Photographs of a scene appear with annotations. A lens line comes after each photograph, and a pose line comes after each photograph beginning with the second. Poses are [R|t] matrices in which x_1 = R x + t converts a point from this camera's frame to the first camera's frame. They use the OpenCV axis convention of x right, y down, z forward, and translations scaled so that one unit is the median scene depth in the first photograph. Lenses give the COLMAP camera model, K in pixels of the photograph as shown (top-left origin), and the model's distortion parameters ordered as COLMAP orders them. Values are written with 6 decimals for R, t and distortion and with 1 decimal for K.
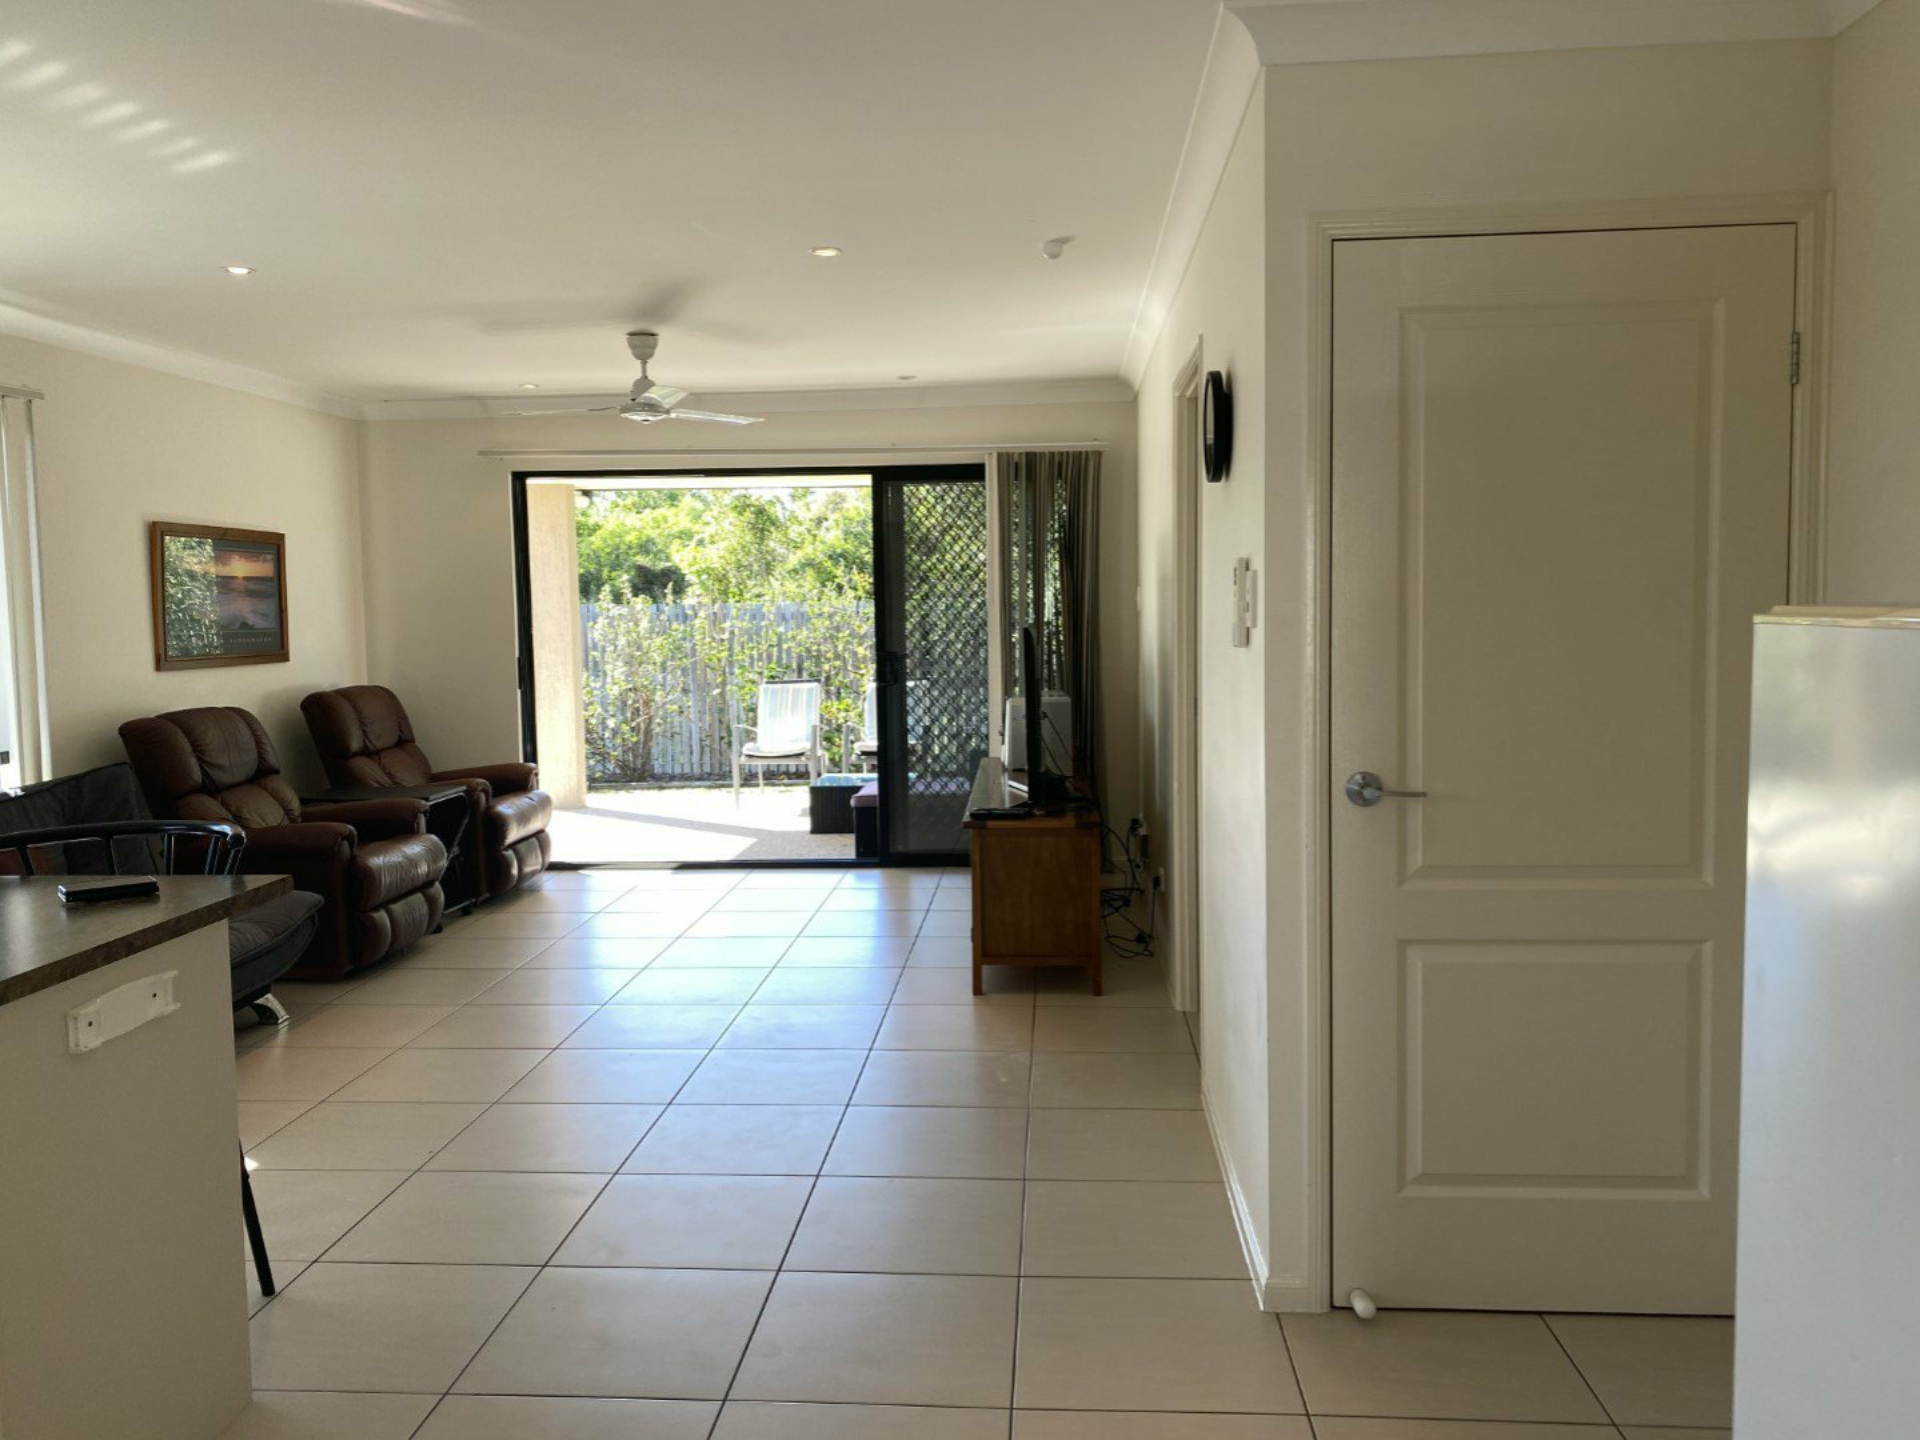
lens RADIAL K [[1474.5, 0, 960.0], [0, 1474.5, 720.0], [0, 0, 1]] dist [-0.005505, -0.000843]
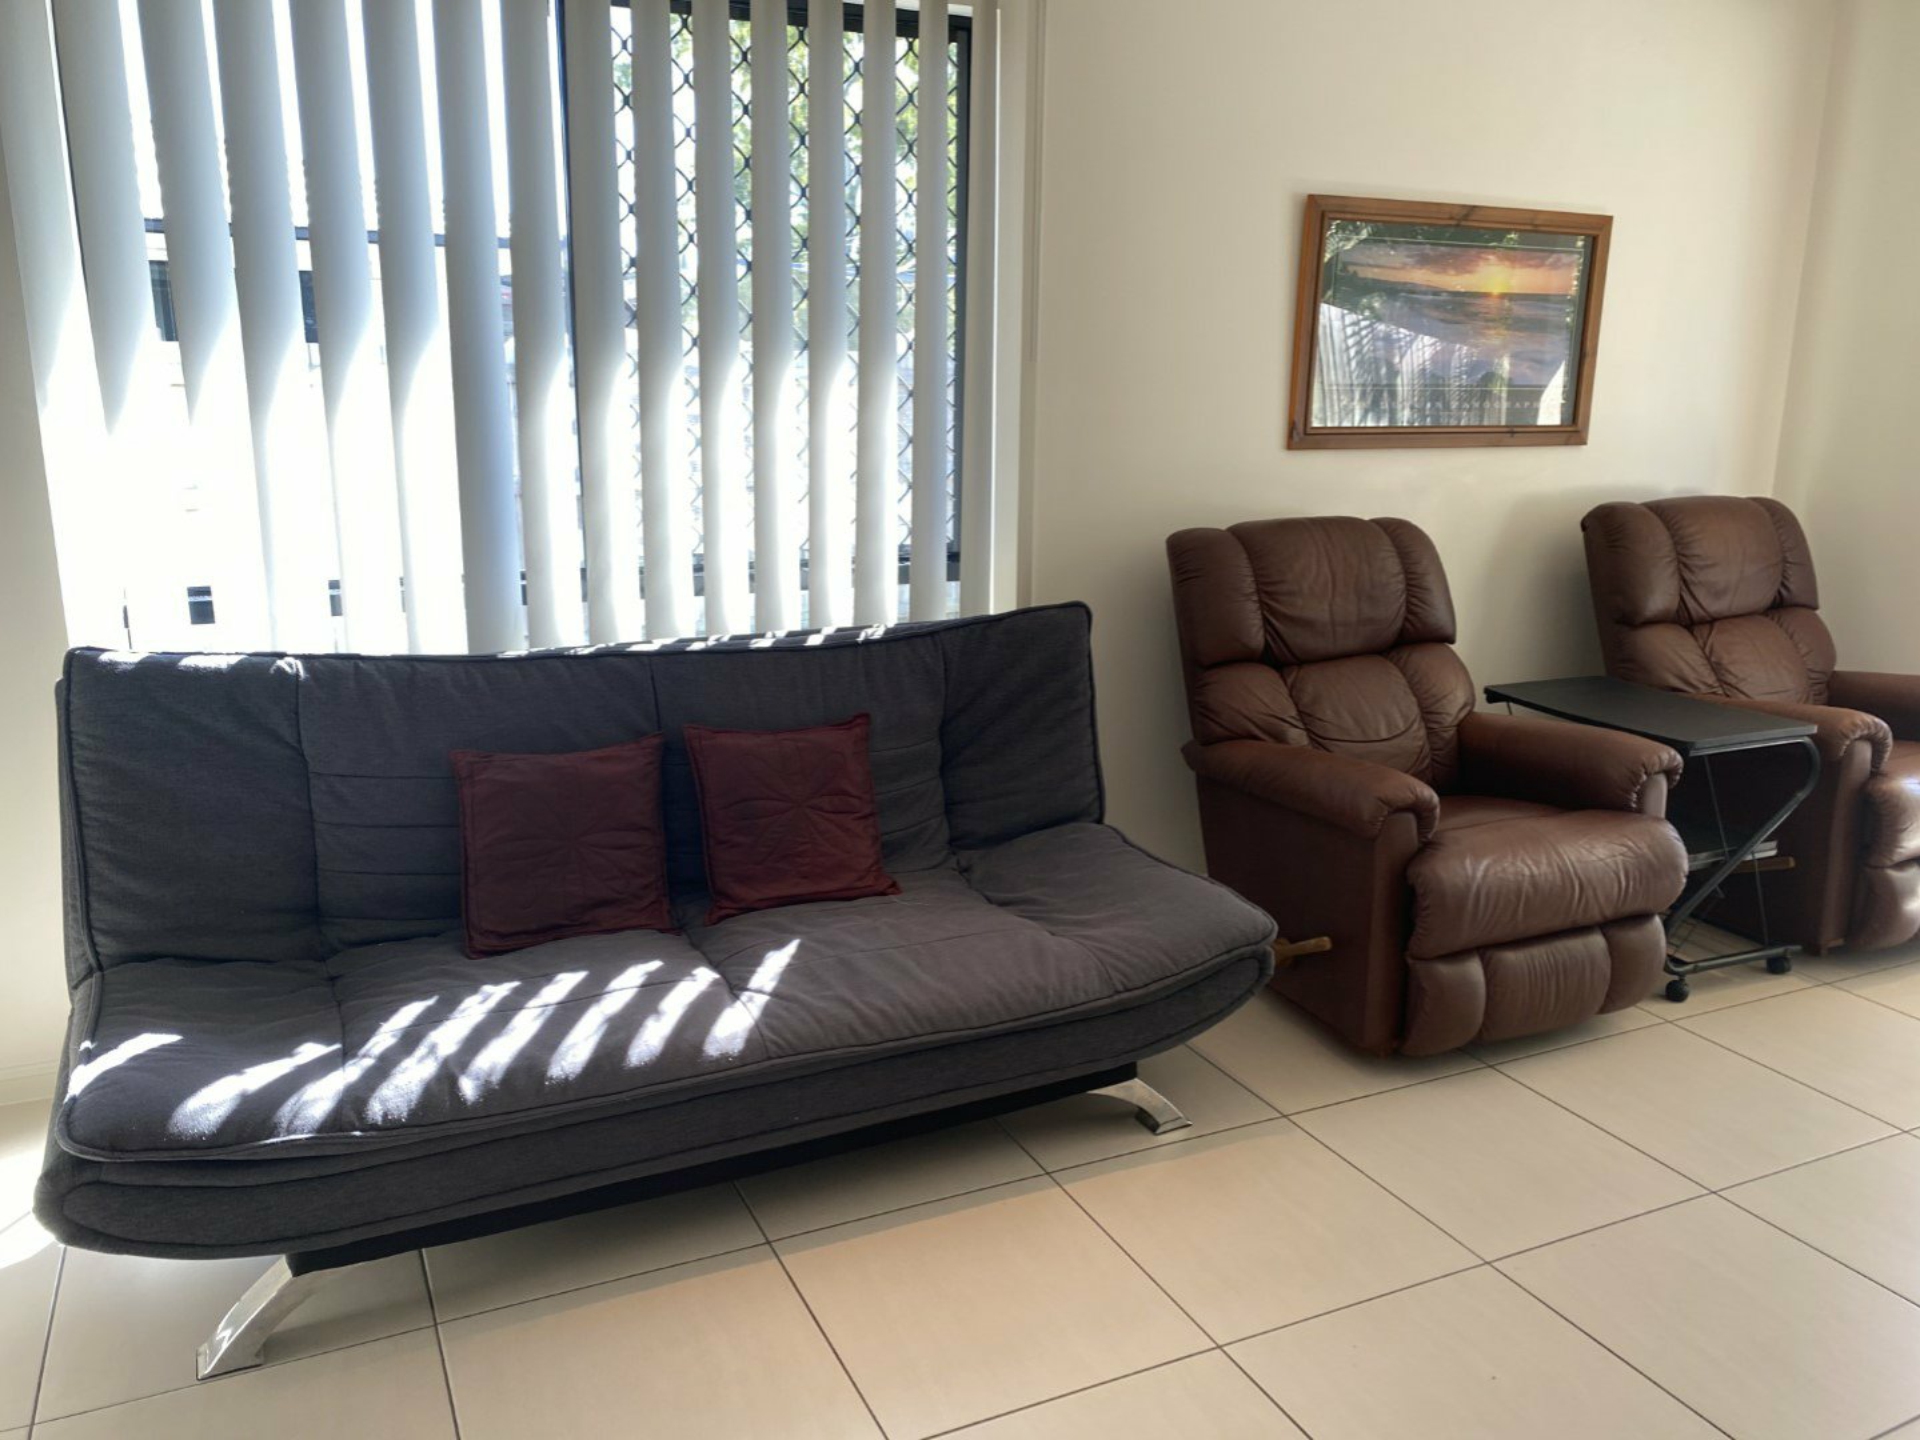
lens RADIAL K [[1474.5, 0, 960.0], [0, 1474.5, 720.0], [0, 0, 1]] dist [-0.005505, -0.000843]
pose [[0.477343, 0.209273, -0.853434, -0.060817], [-0.079446, 0.977527, 0.195267, -0.030941], [0.875119, -0.025407, 0.483241, 0.559291]]
